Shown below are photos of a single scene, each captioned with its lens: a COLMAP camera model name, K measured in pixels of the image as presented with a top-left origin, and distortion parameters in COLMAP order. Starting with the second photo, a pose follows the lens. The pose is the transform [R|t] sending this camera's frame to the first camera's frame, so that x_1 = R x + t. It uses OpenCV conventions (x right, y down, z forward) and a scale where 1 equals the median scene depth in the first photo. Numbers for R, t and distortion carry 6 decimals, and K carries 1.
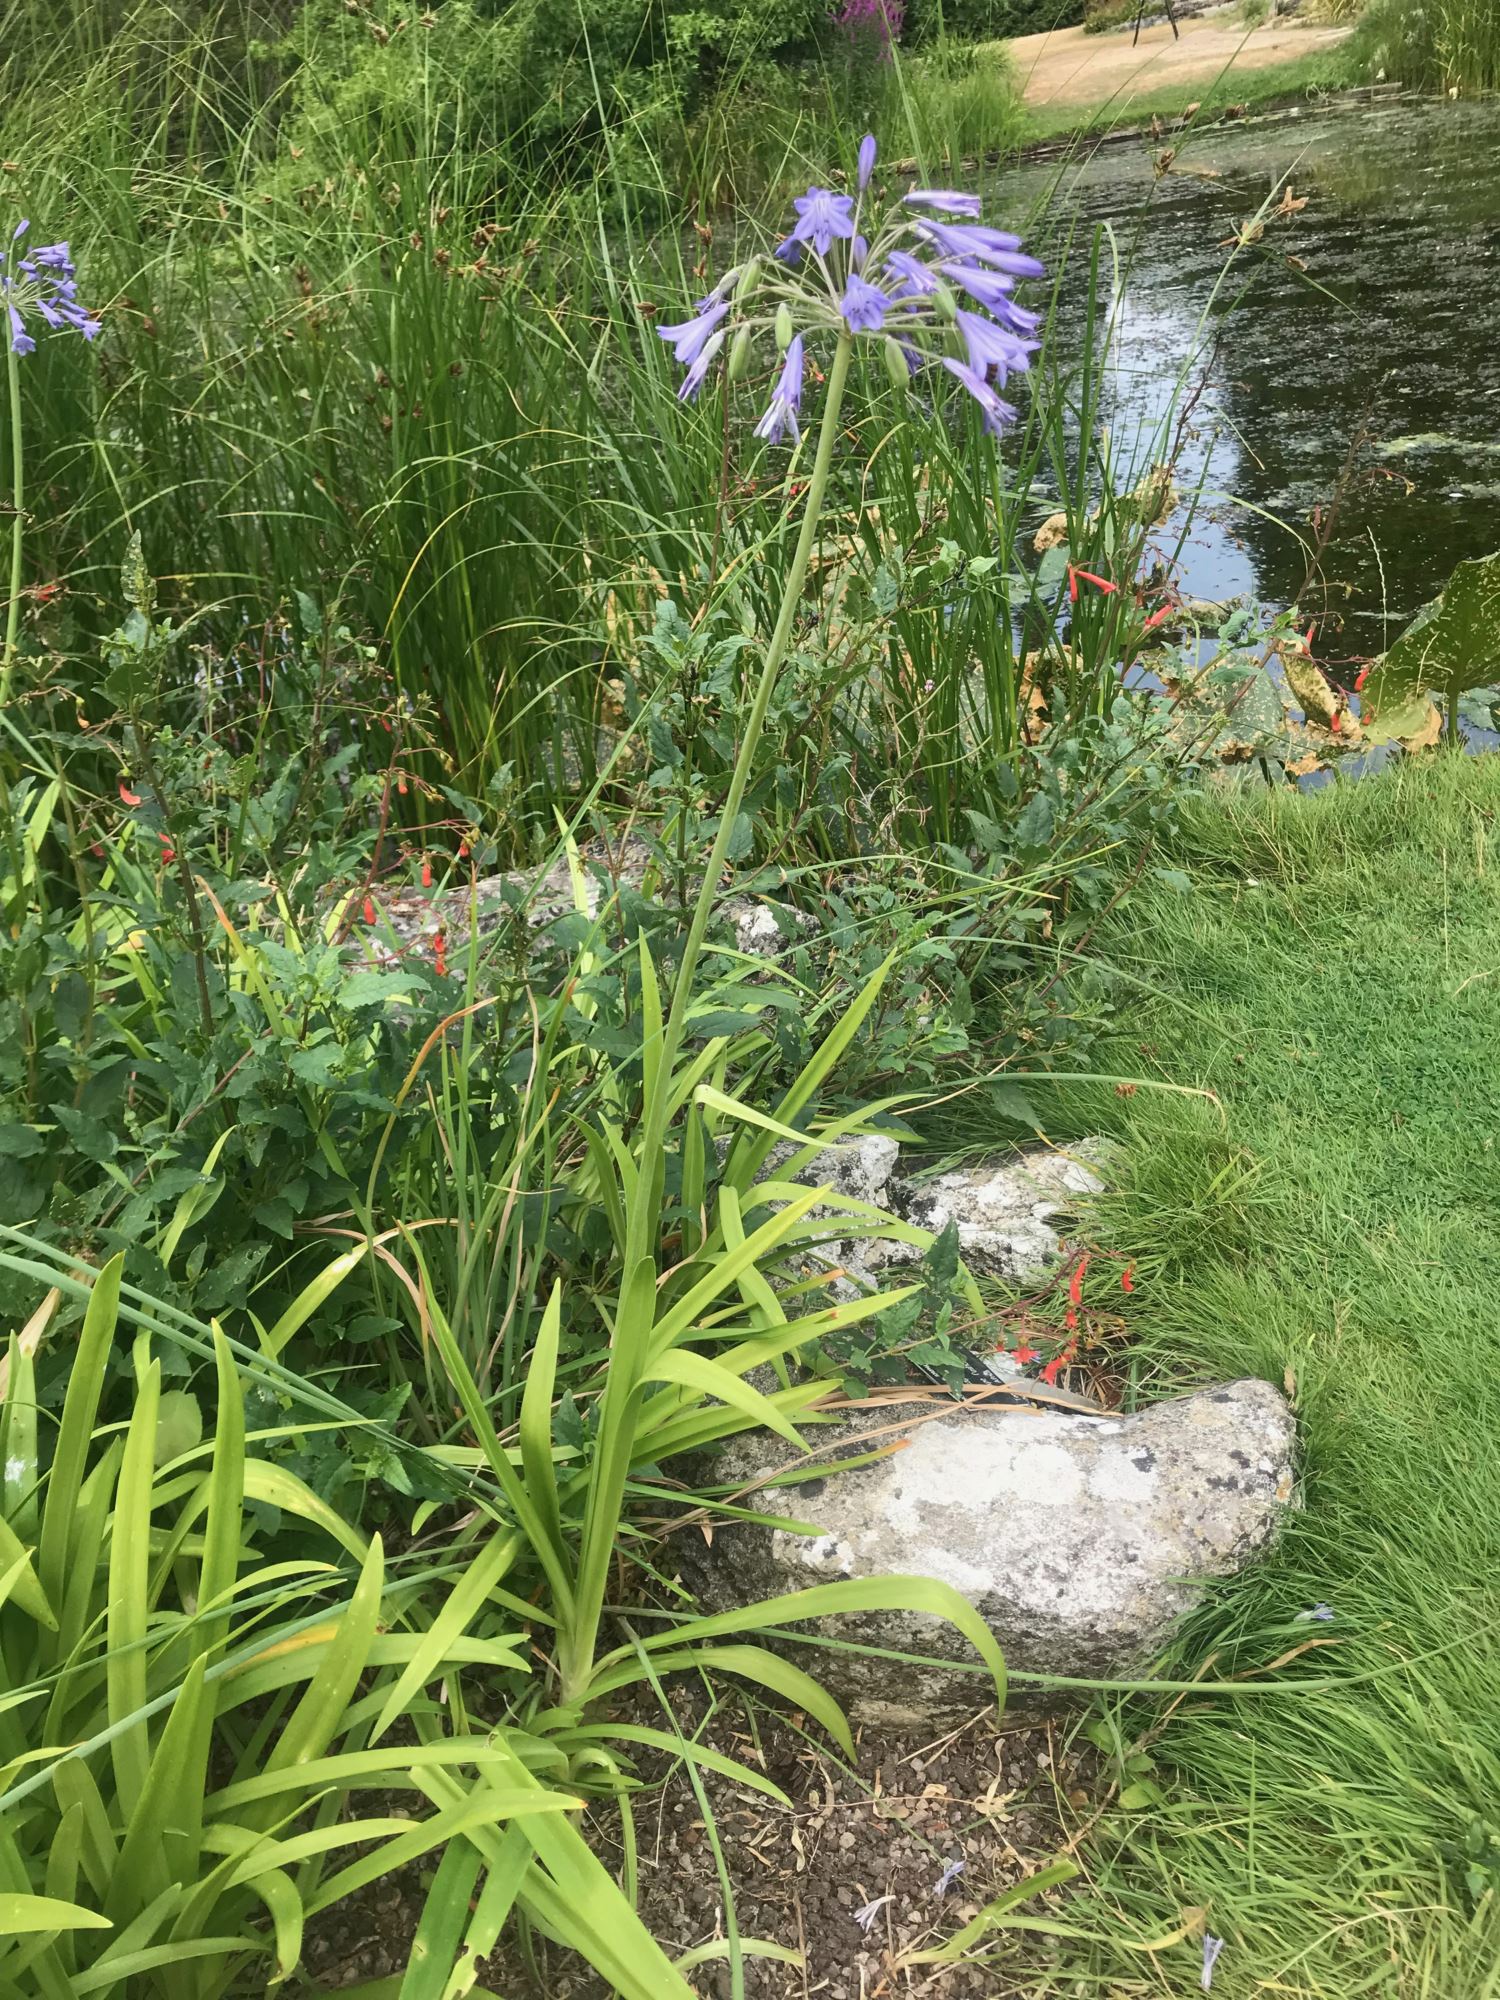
lens RADIAL K [[1622.5, 0, 750.0], [0, 1622.5, 1000.0], [0, 0, 1]] dist [0.009014, -0.009179]
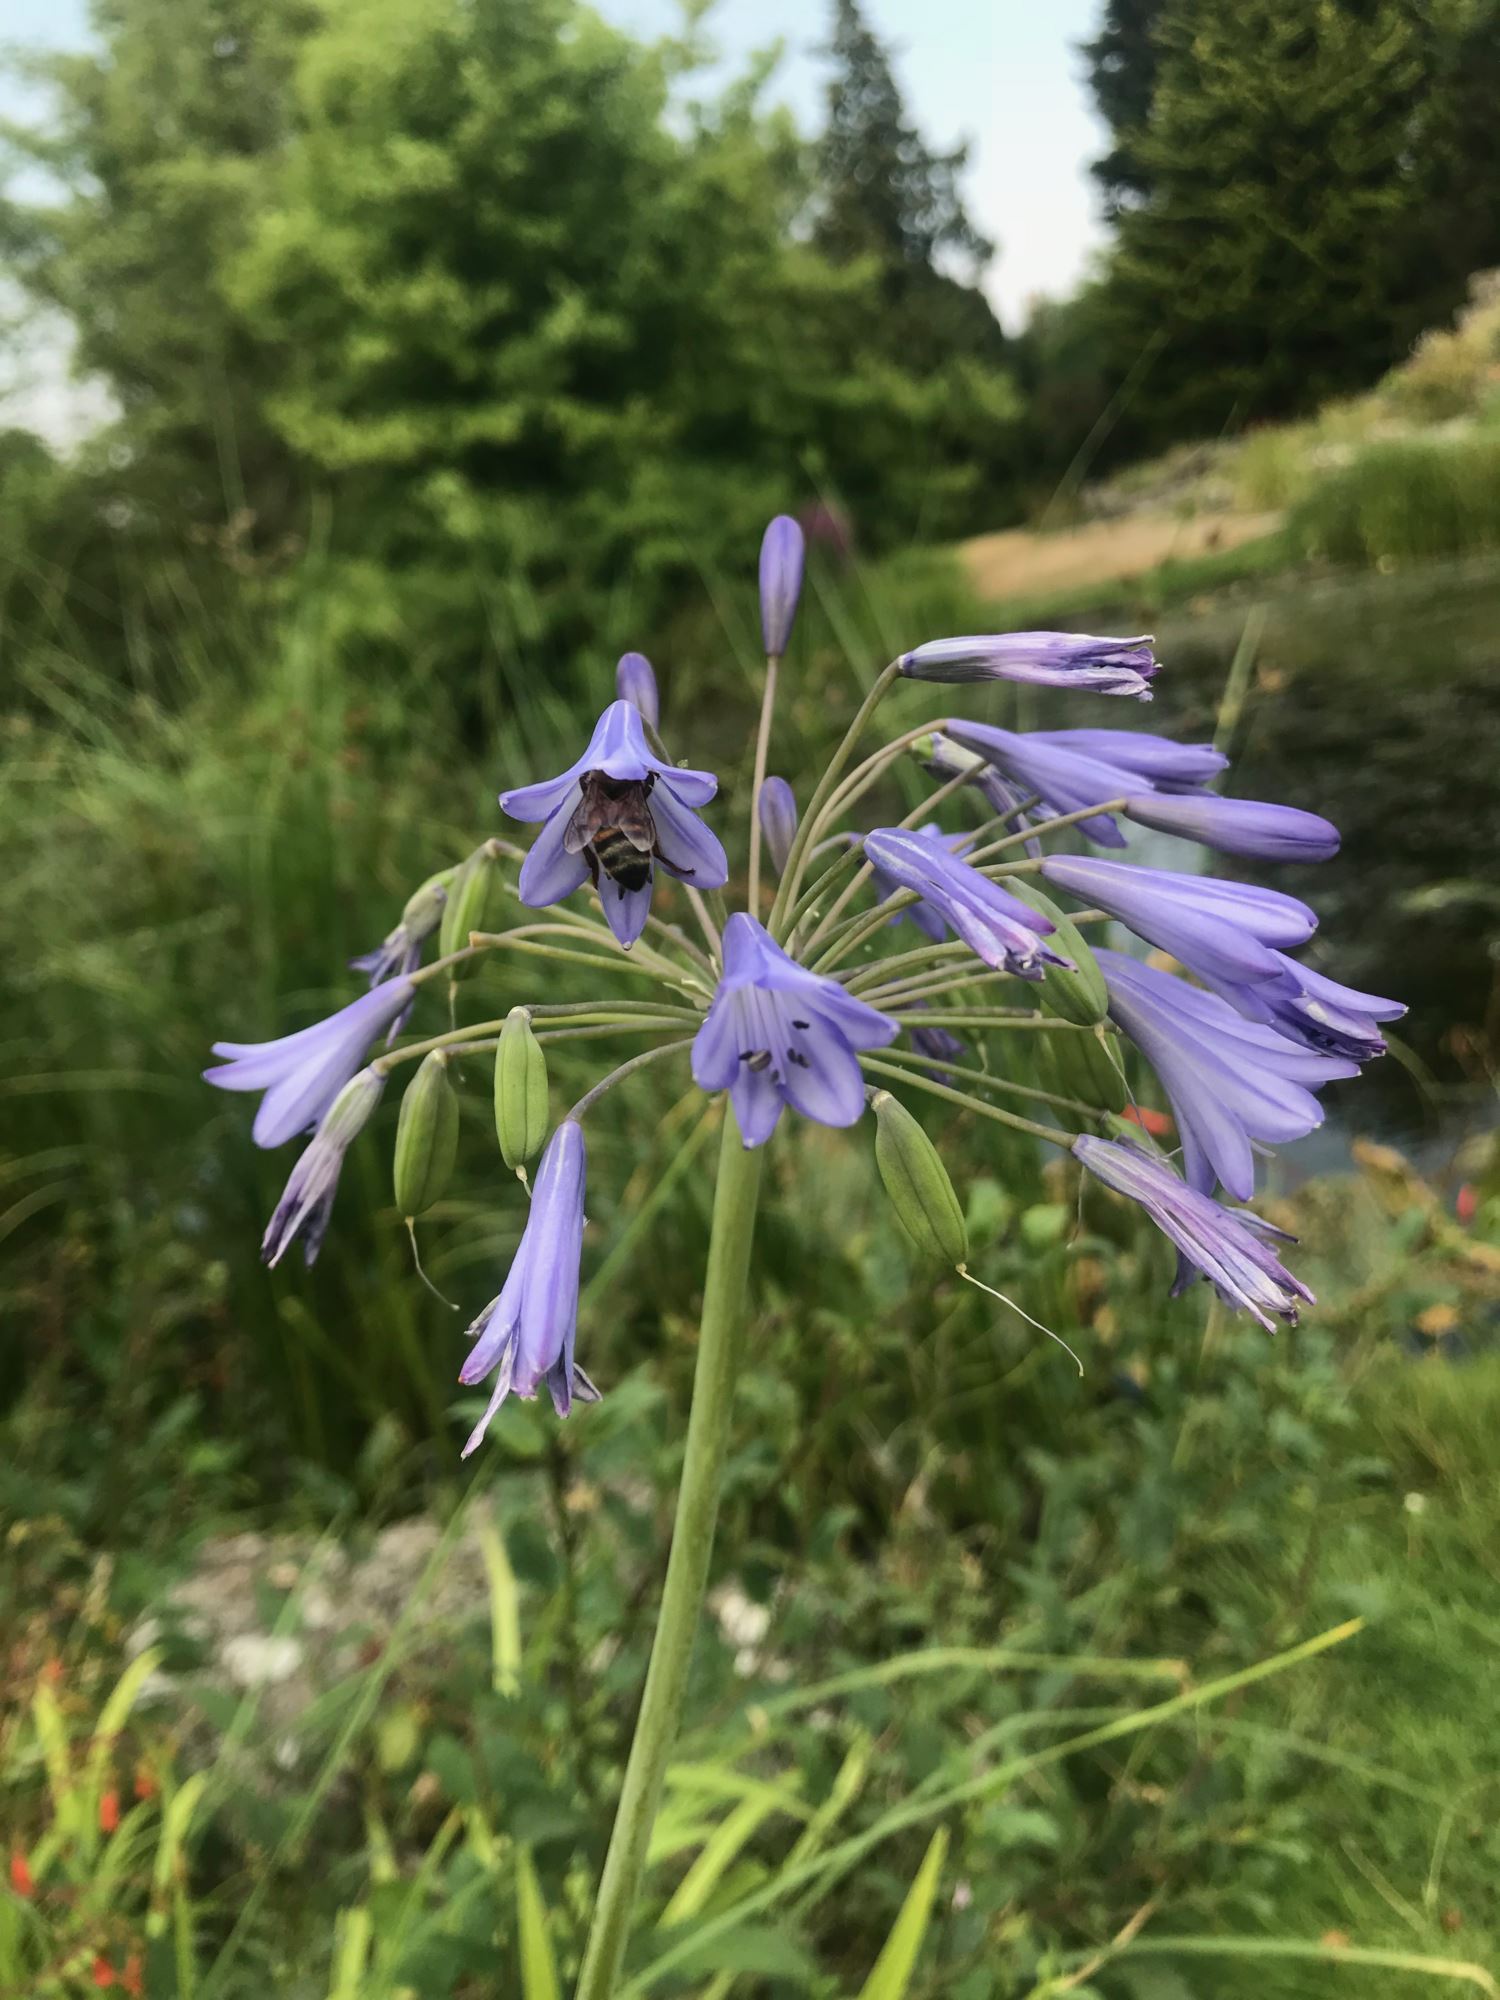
lens RADIAL K [[1622.5, 0, 750.0], [0, 1622.5, 1000.0], [0, 0, 1]] dist [0.009014, -0.009179]
pose [[0.998344, -0.057524, 0.001018, 0.058049], [0.055666, 0.961314, -0.269771, -0.324773], [0.014540, 0.269381, 0.962924, 0.666963]]
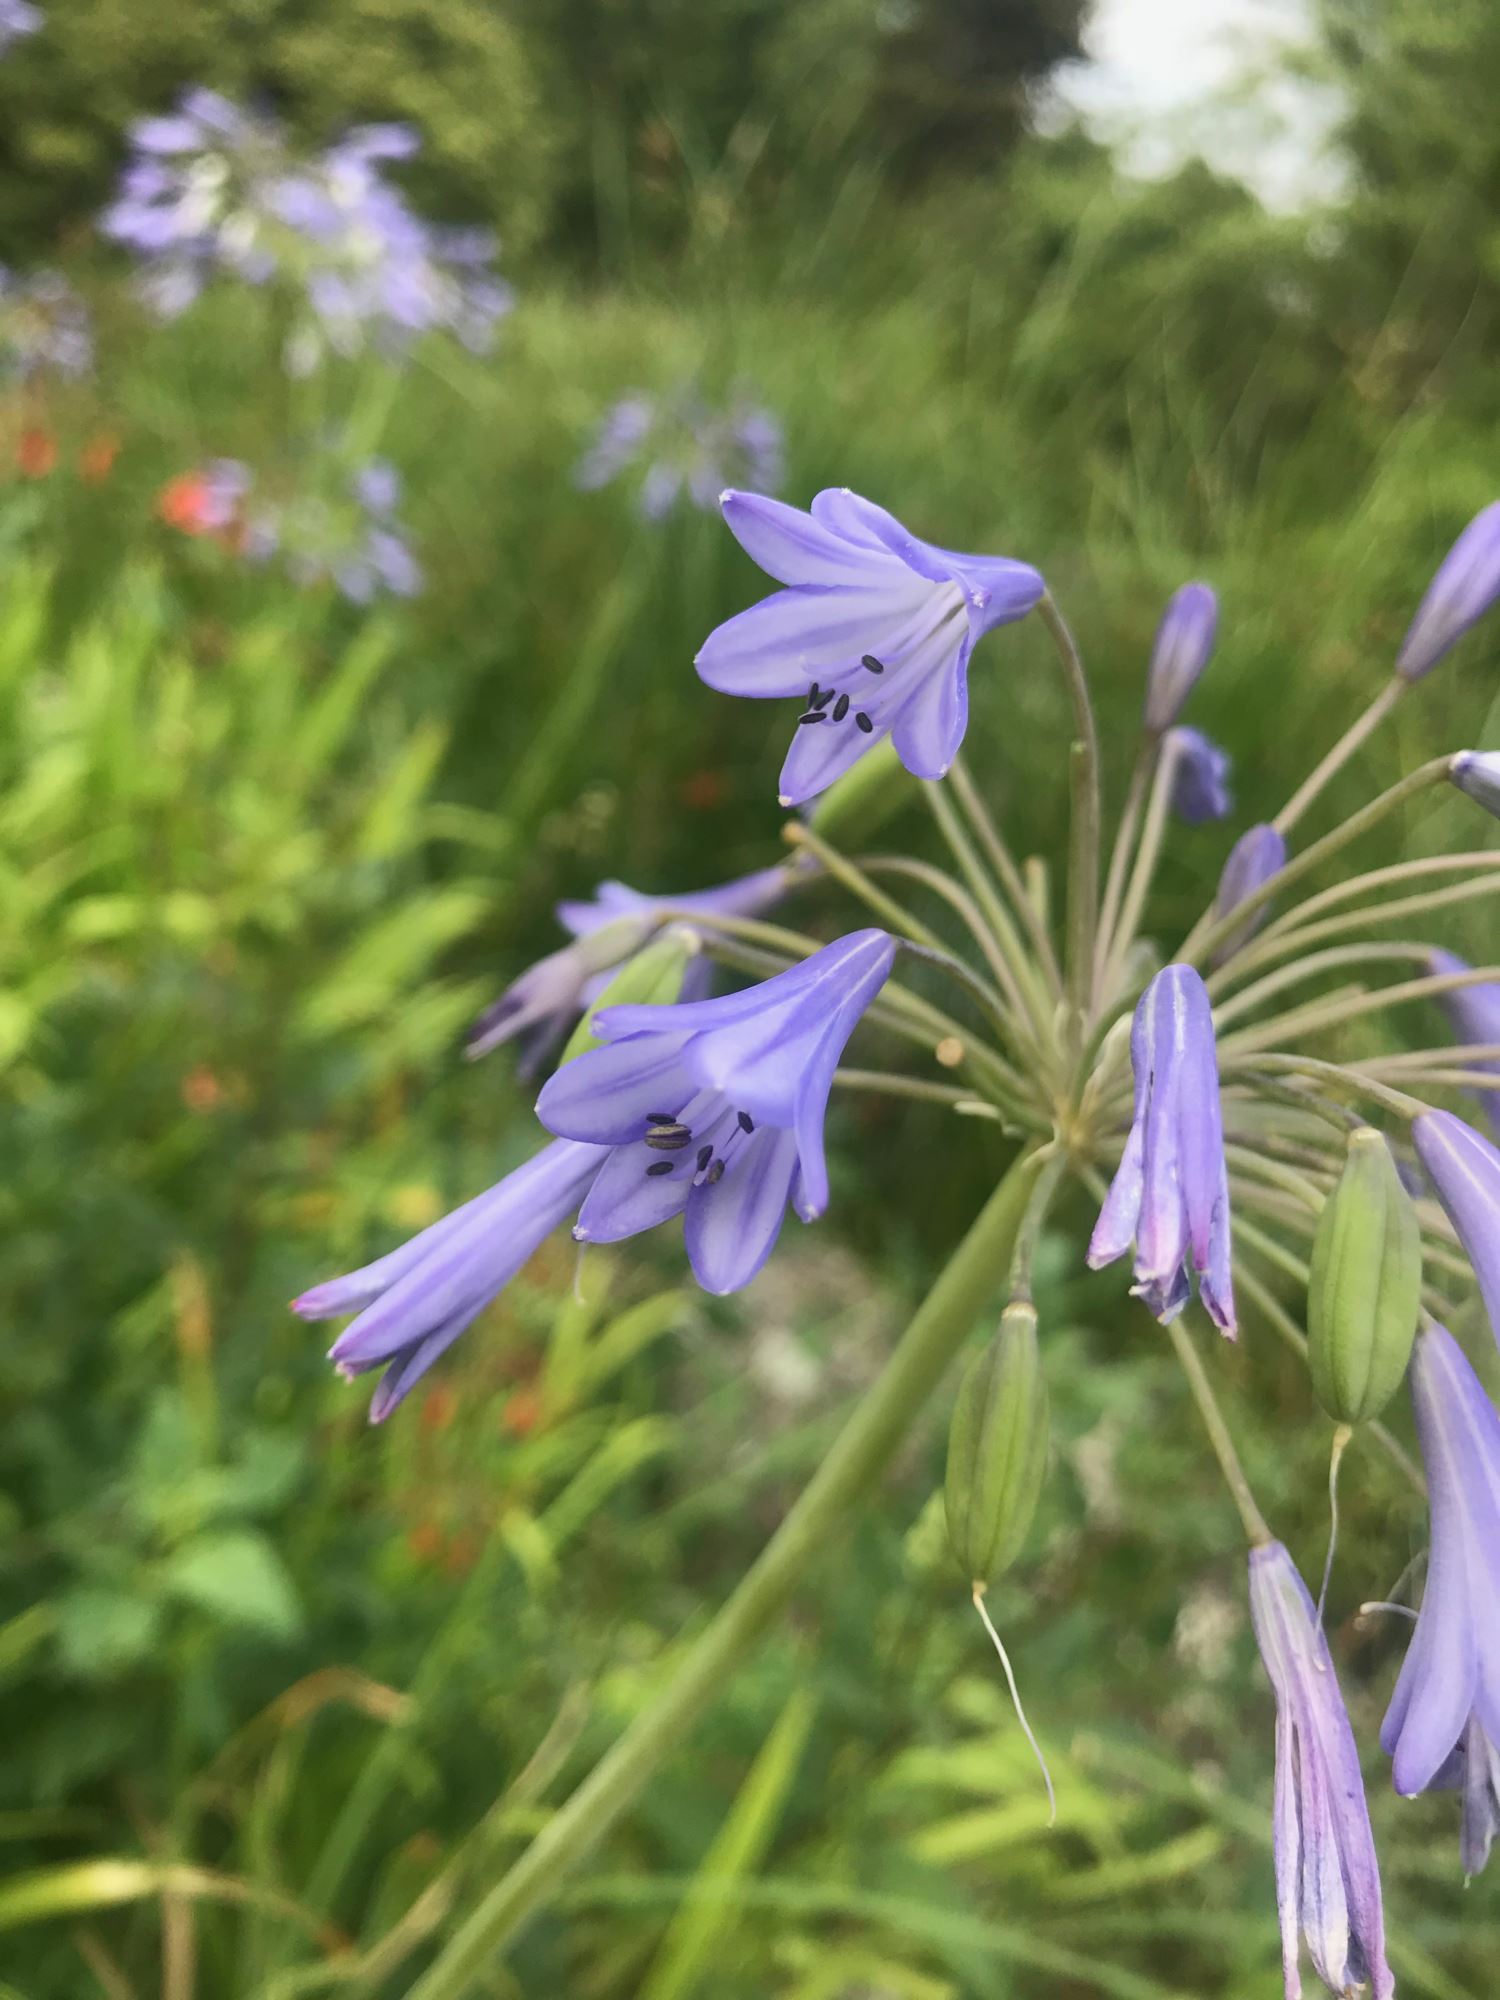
lens RADIAL K [[1633.5, 0, 759.6], [0, 1633.5, 1039.2], [0, 0, 1]] dist [0.005355, -0.048482]
pose [[0.758552, 0.475794, -0.445218, 0.119805], [-0.542537, 0.839594, -0.027108, -0.381001], [0.360904, 0.262110, 0.895012, 0.740626]]
